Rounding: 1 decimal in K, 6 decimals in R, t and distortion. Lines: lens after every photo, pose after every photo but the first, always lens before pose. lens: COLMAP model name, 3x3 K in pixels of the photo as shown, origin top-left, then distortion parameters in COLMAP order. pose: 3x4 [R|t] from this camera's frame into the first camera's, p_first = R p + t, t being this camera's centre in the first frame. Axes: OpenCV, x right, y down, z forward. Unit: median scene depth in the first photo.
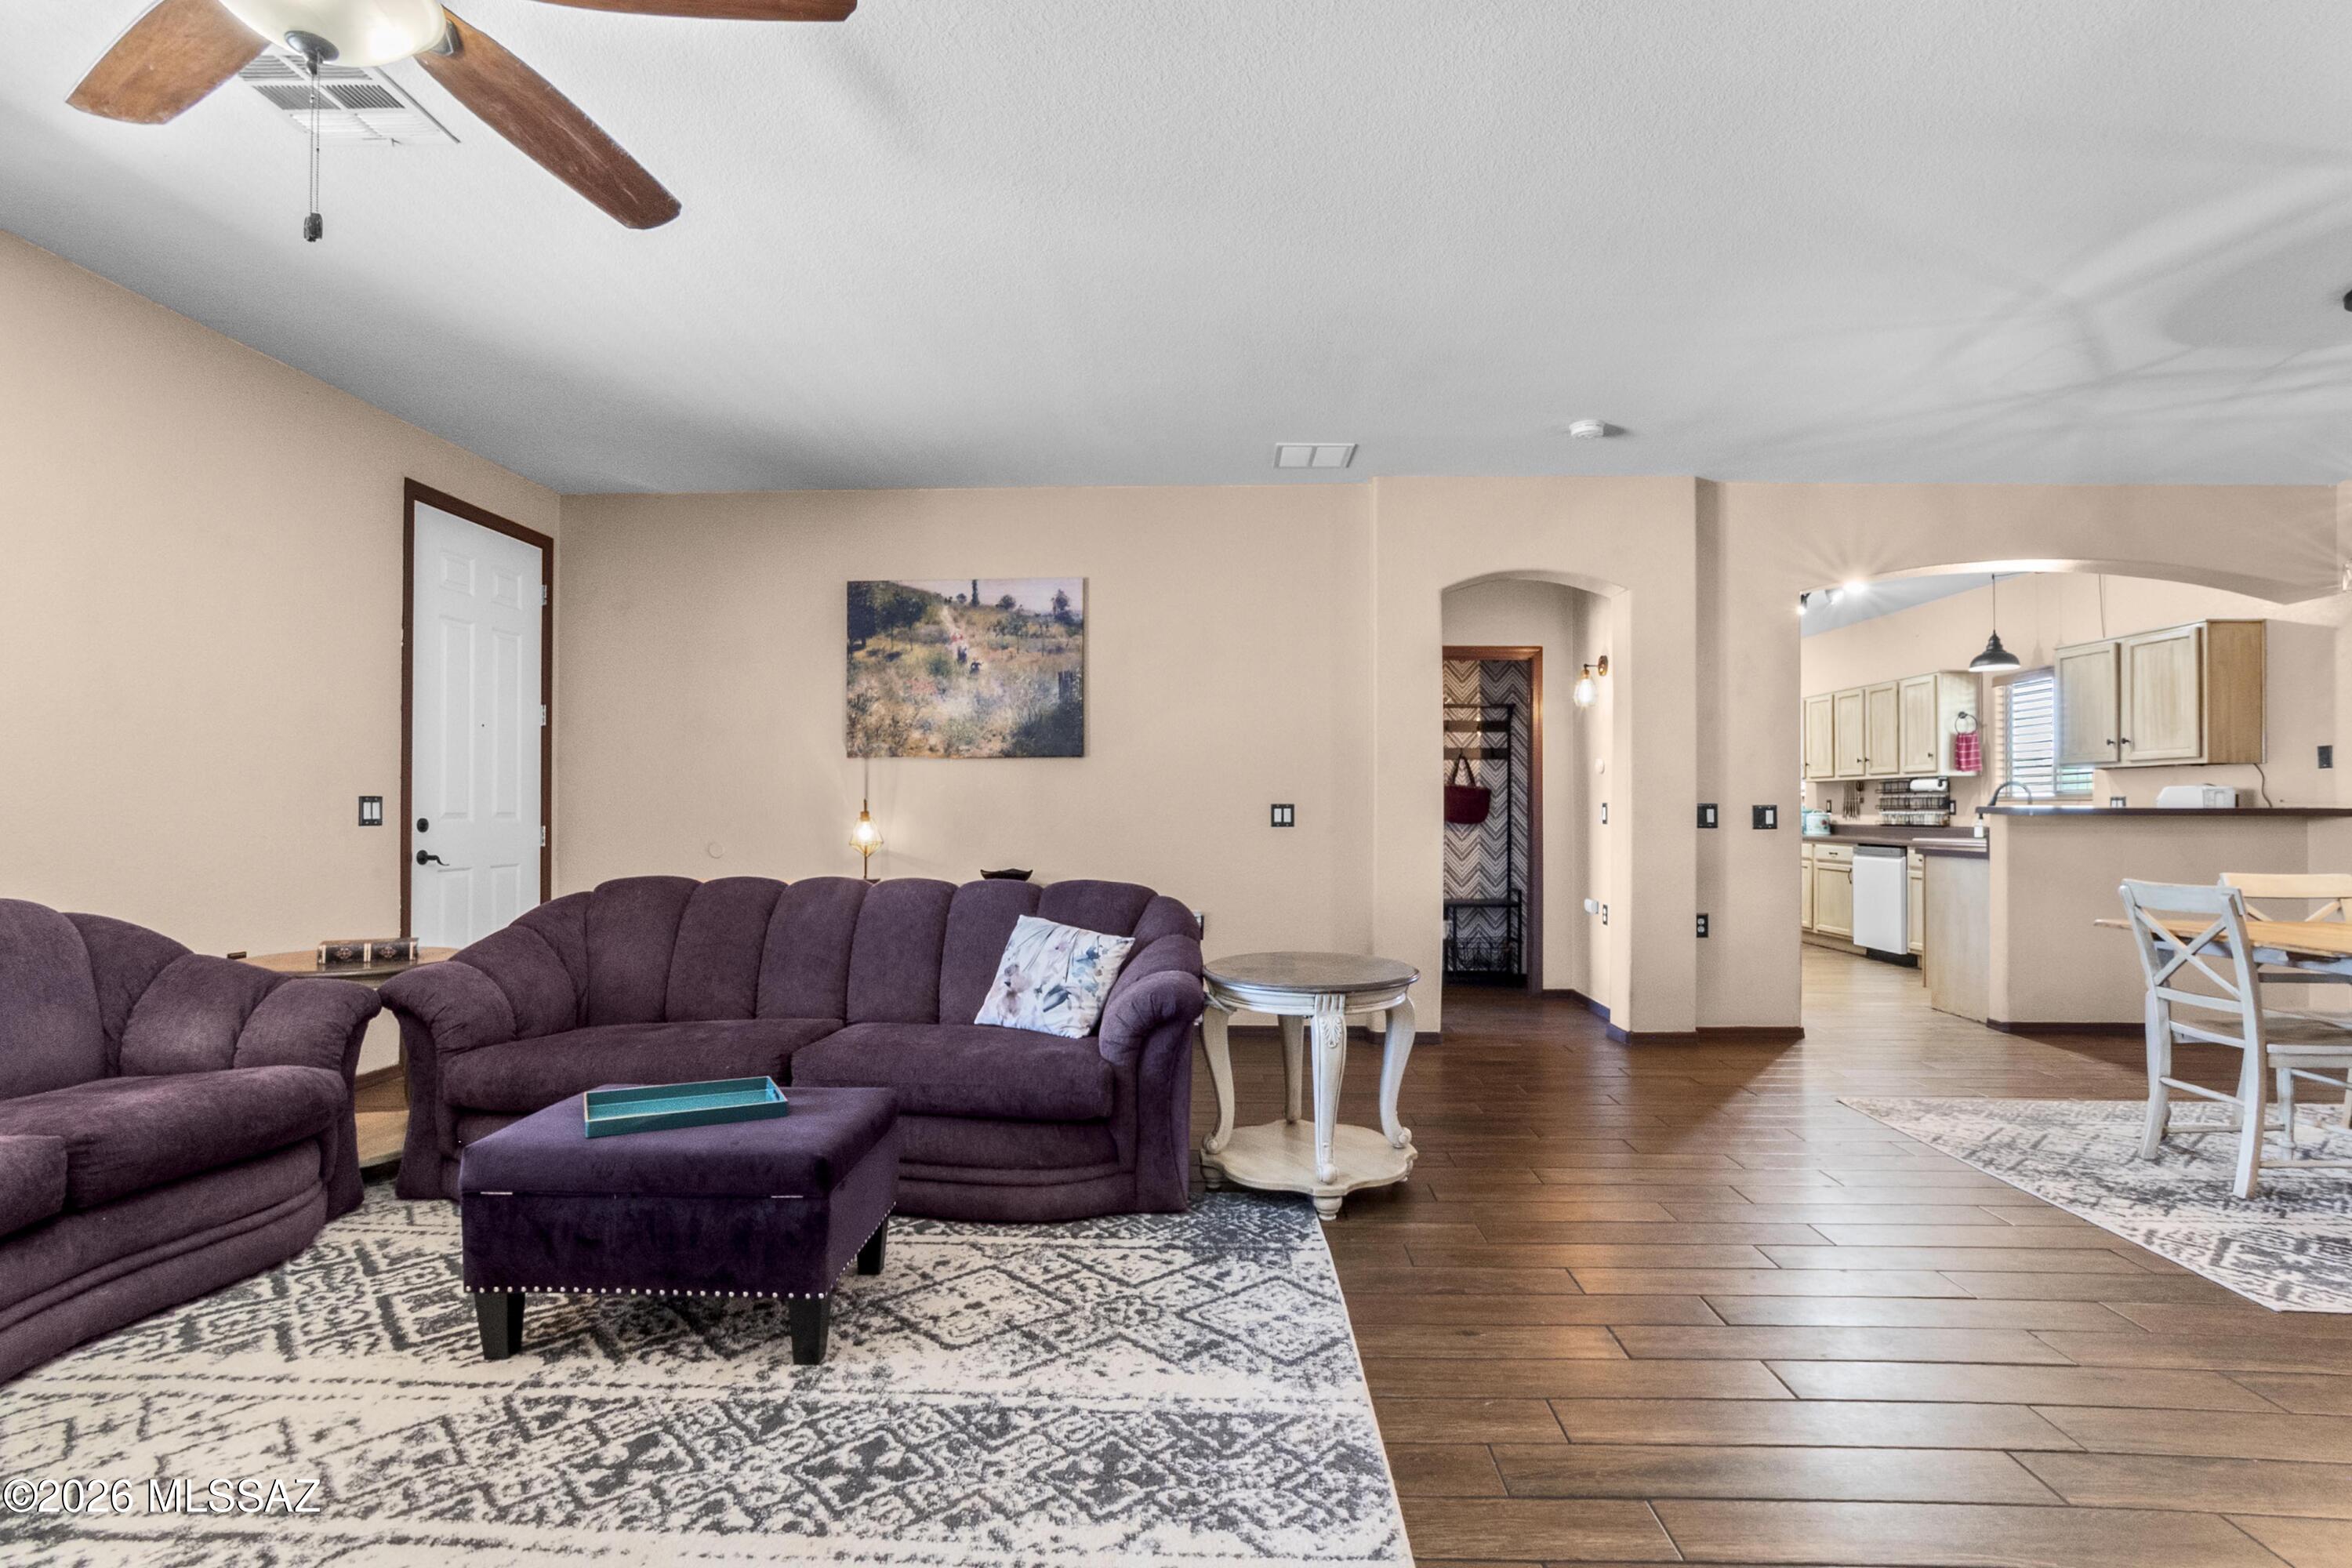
lens RADIAL K [[1125.5, 0, 1176.5], [0, 1125.5, 792.3], [0, 0, 1]] dist [-0.046726, 0.024177]
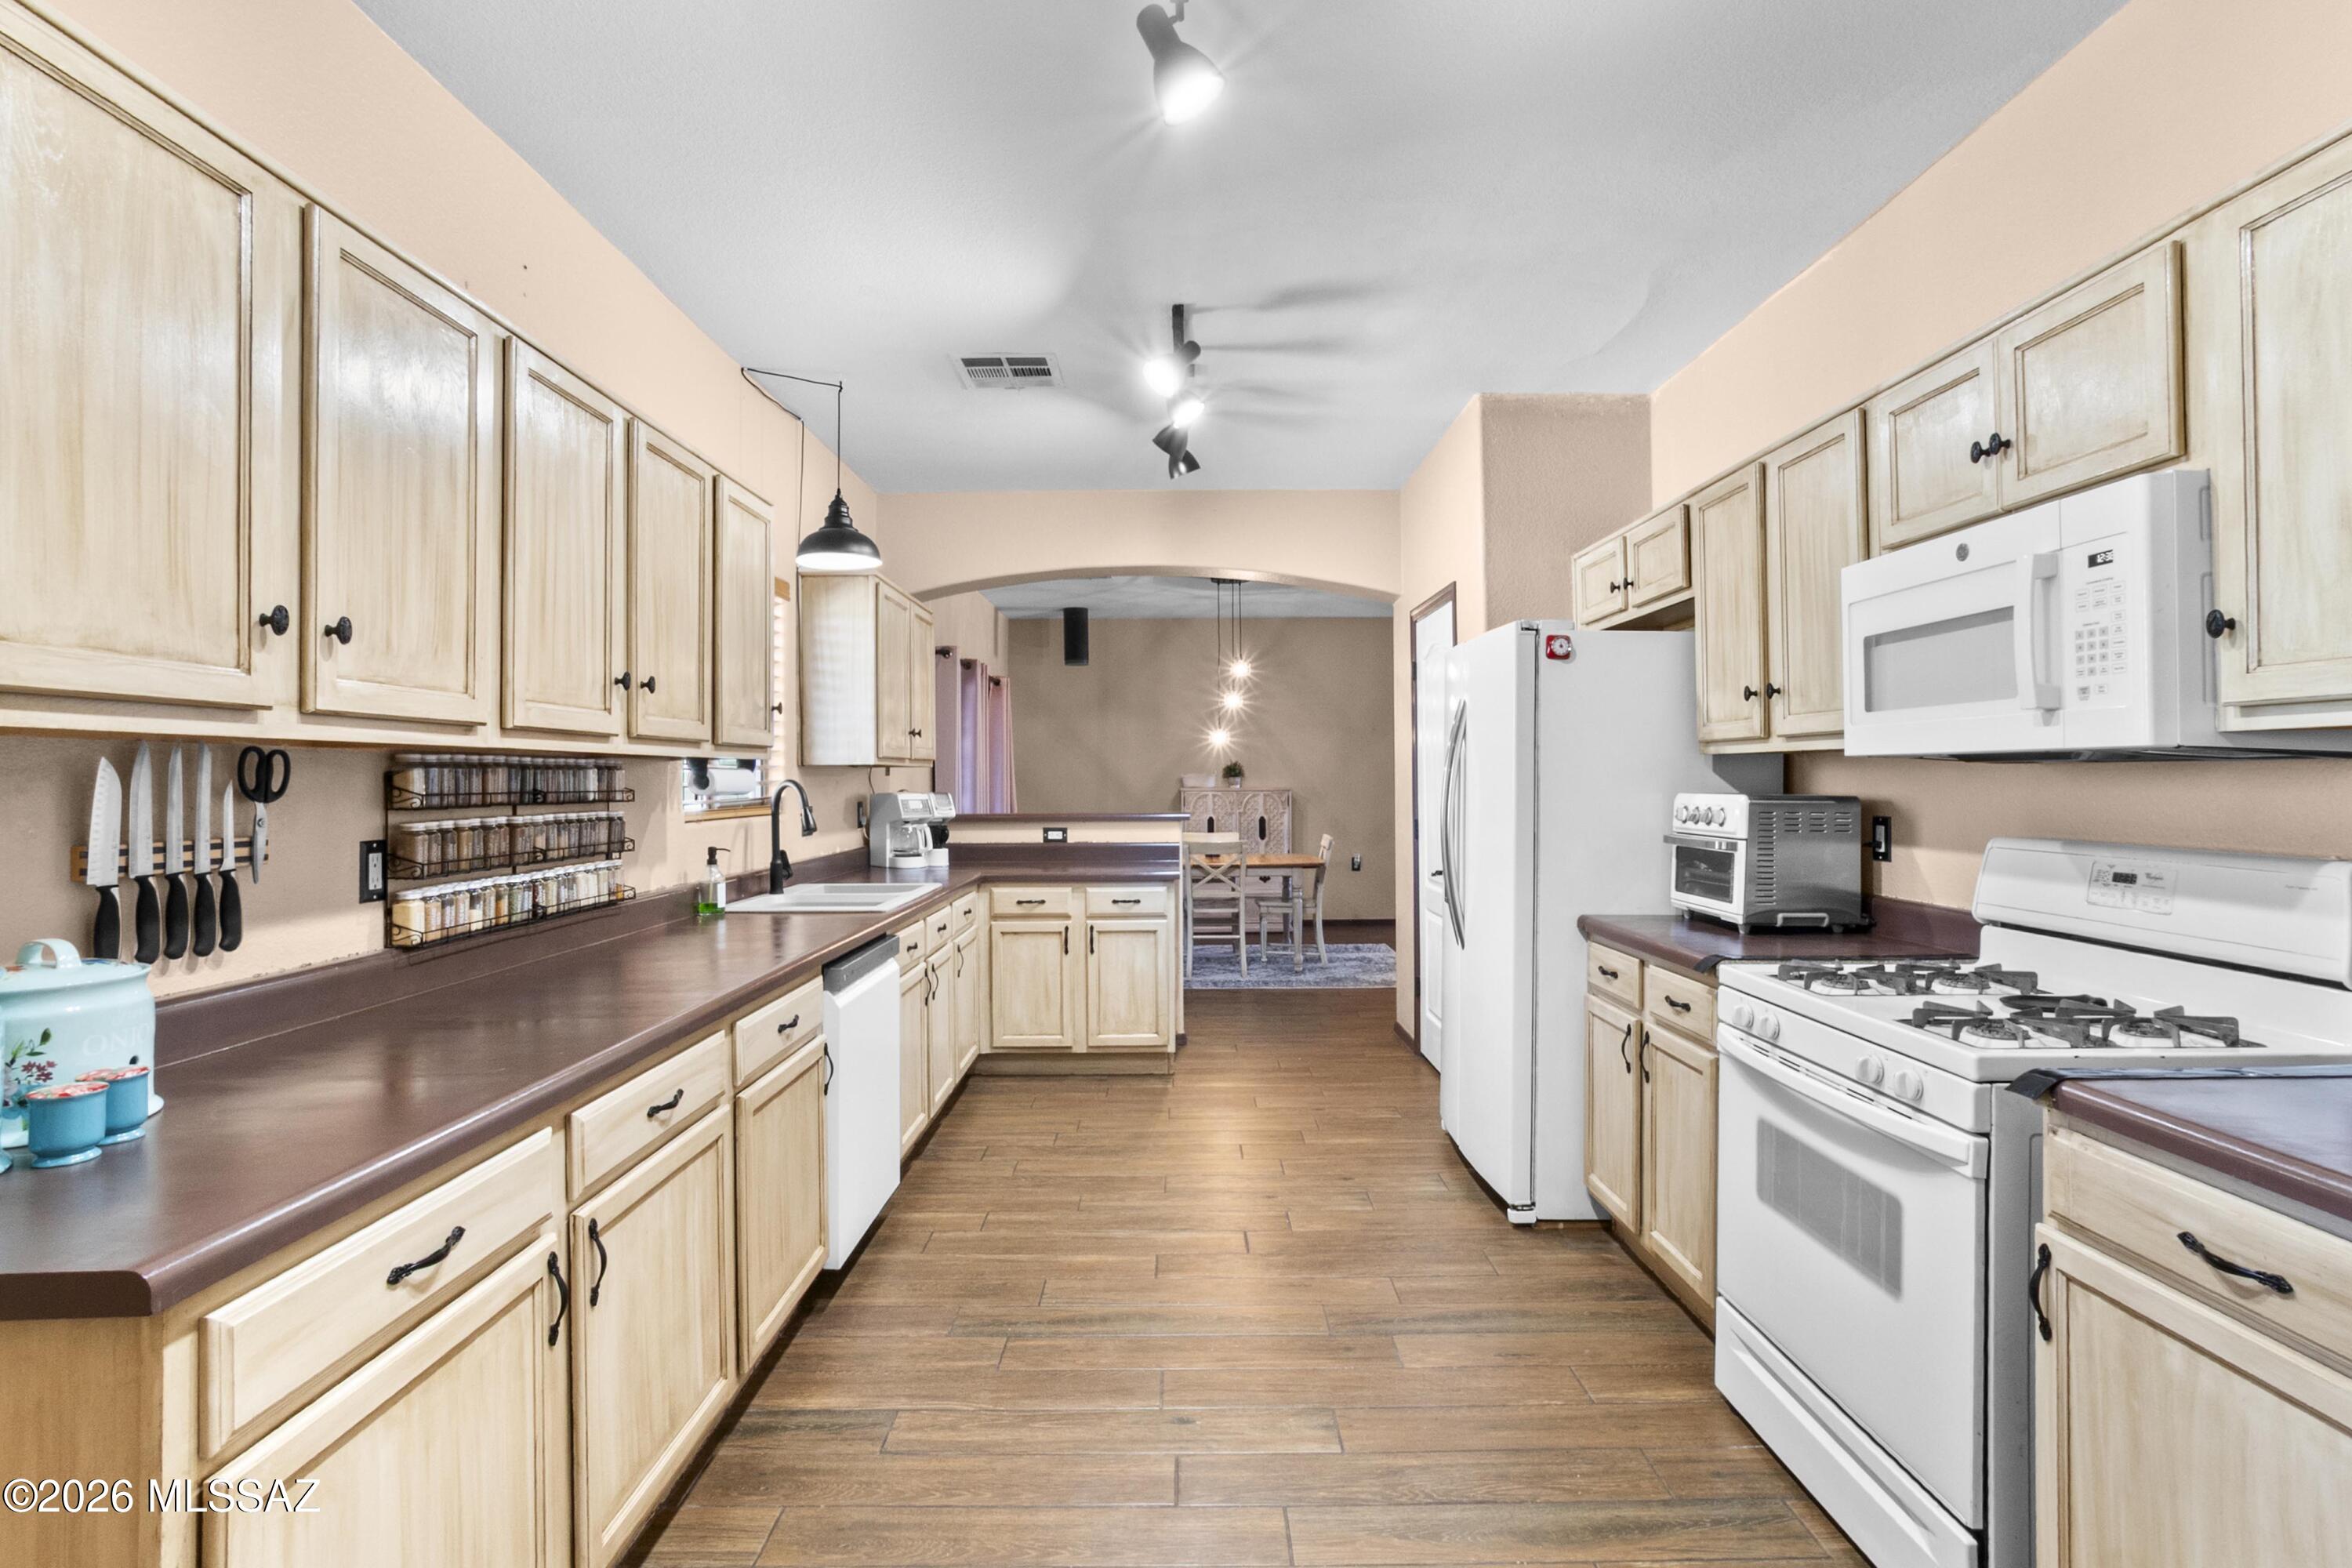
lens RADIAL K [[1063.6, 0, 1173.5], [0, 1063.6, 808.0], [0, 0, 1]] dist [0.021634, 0.000220]
pose [[-0.999713, 0.007229, -0.022821, 0.778156], [0.006981, 0.999916, 0.010930, -0.000695], [0.022898, 0.010767, -0.999680, 1.957250]]
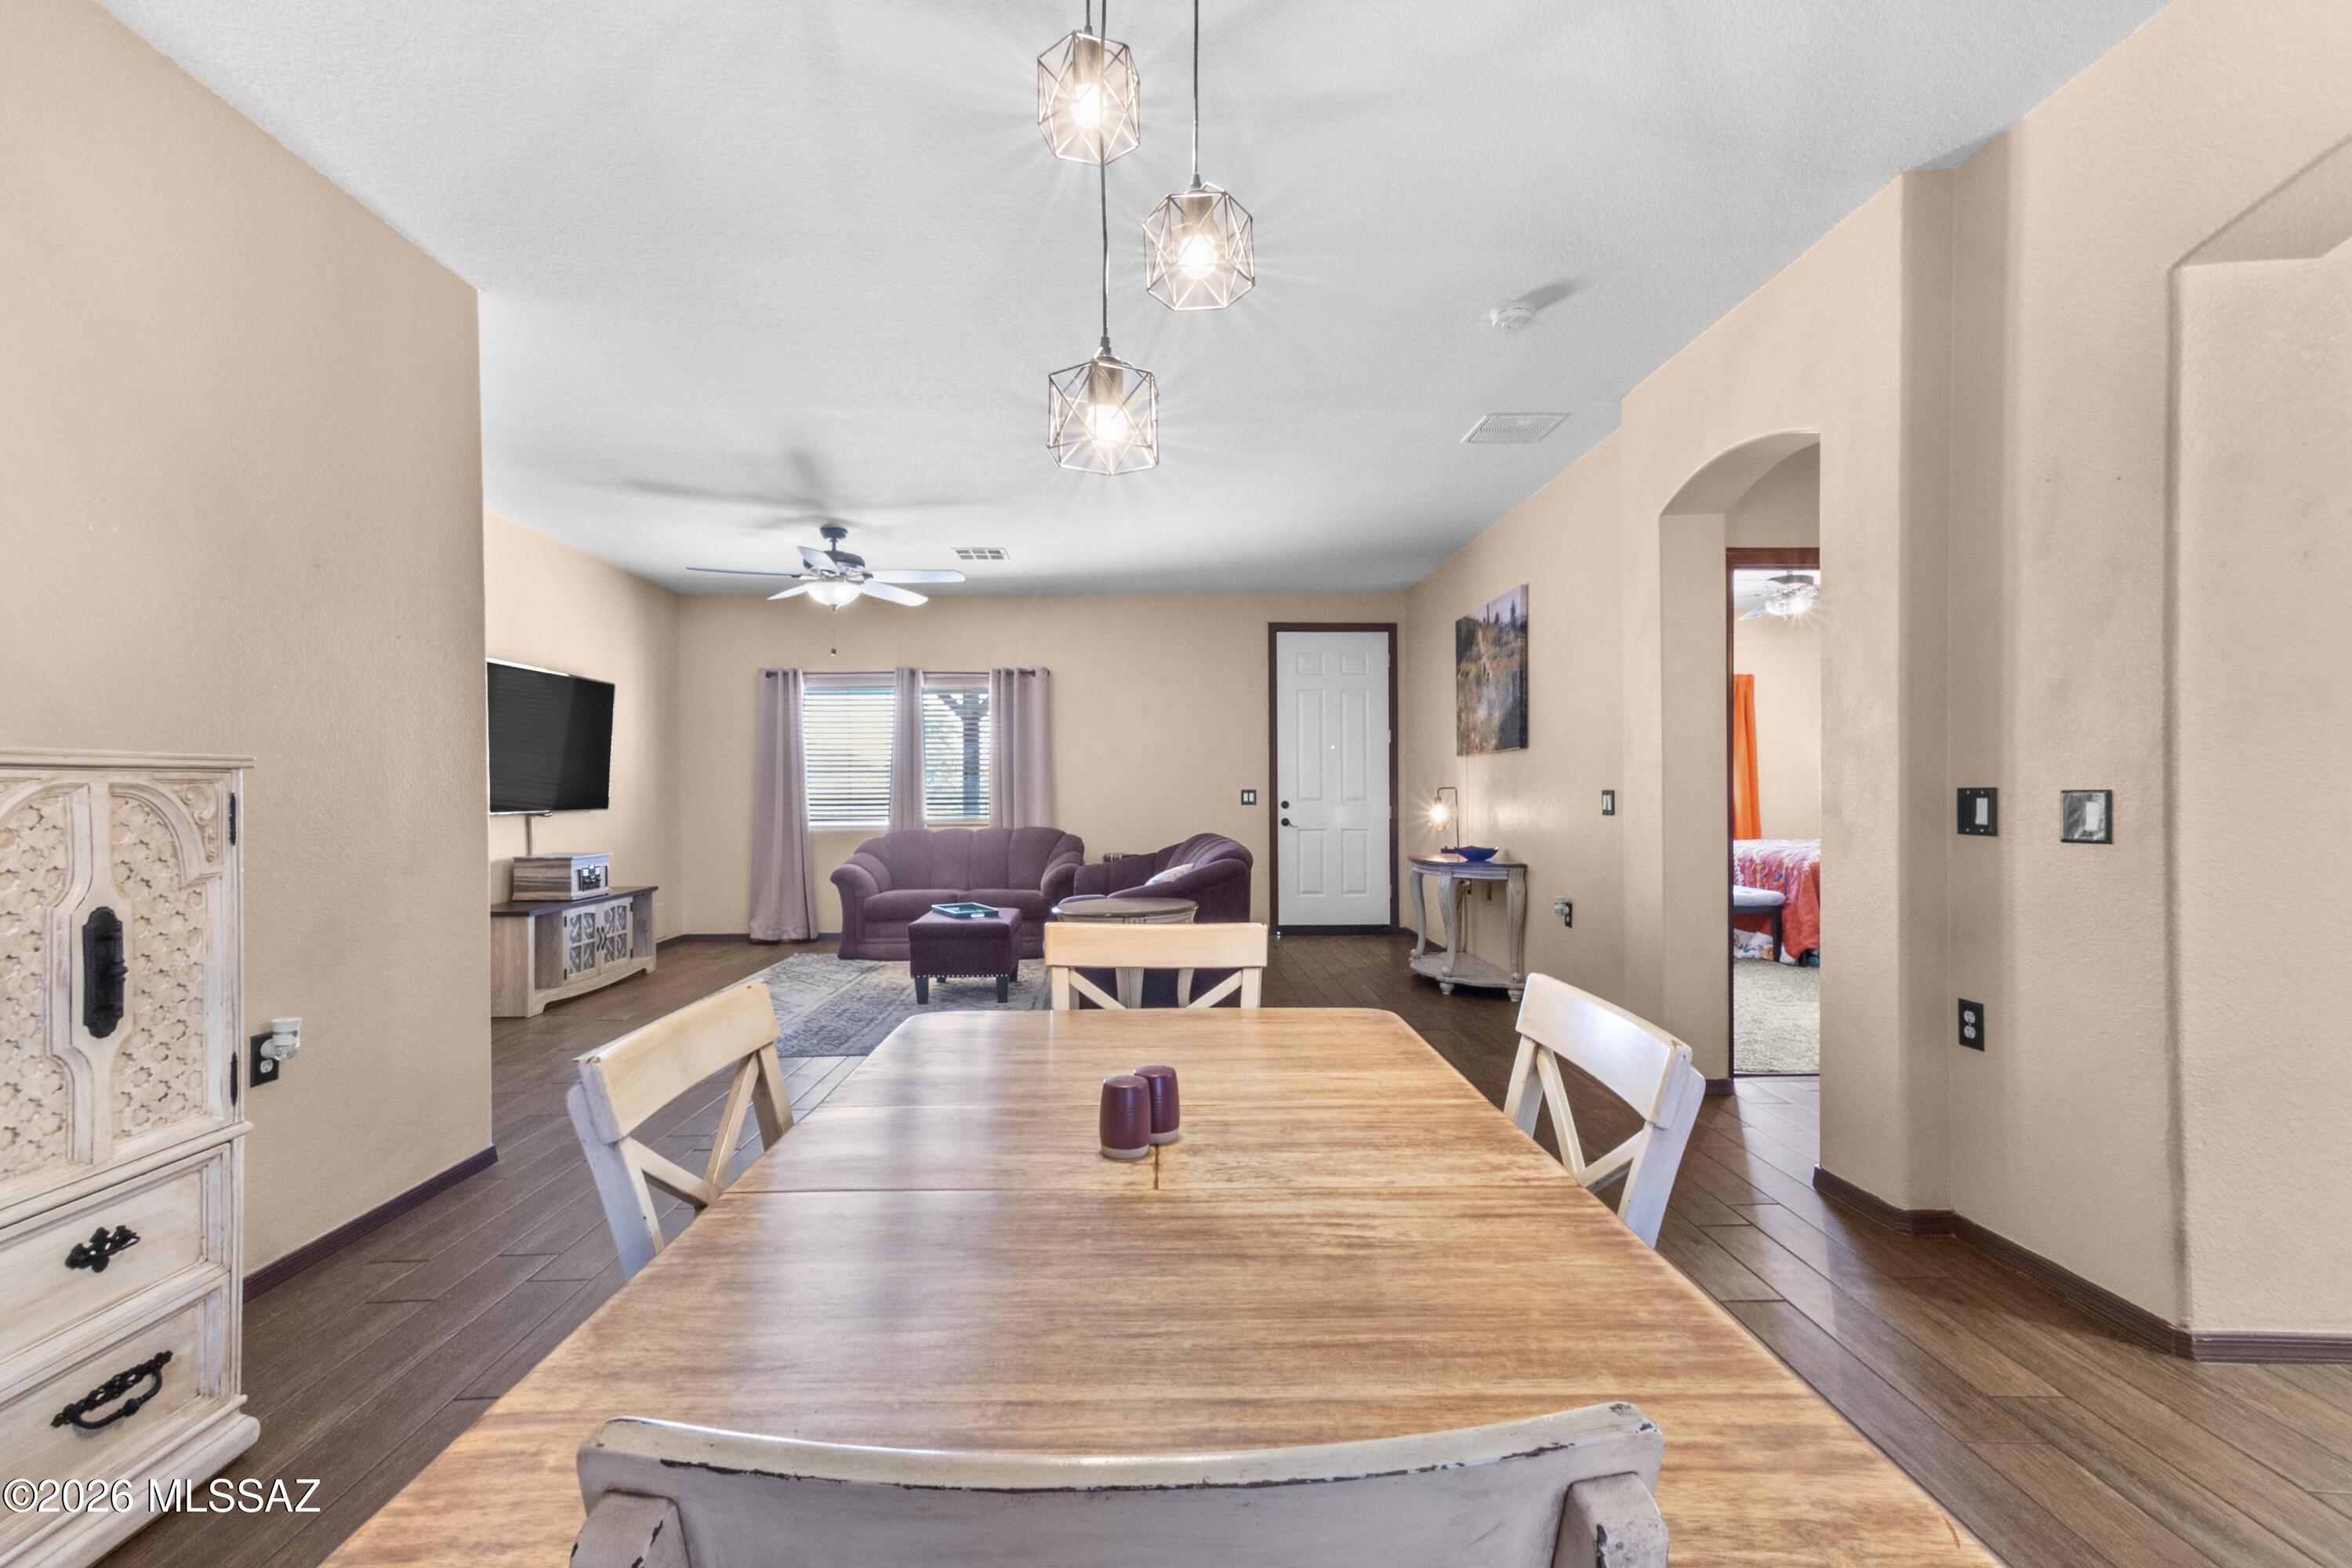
lens RADIAL K [[1053.1, 0, 1181.2], [0, 1053.1, 798.5], [0, 0, 1]] dist [-0.013857, 0.024350]
pose [[0.069728, 0.004175, -0.997557, 0.919530], [0.019986, 0.999785, 0.005582, 0.005297], [0.997366, -0.020327, 0.069630, 0.594921]]
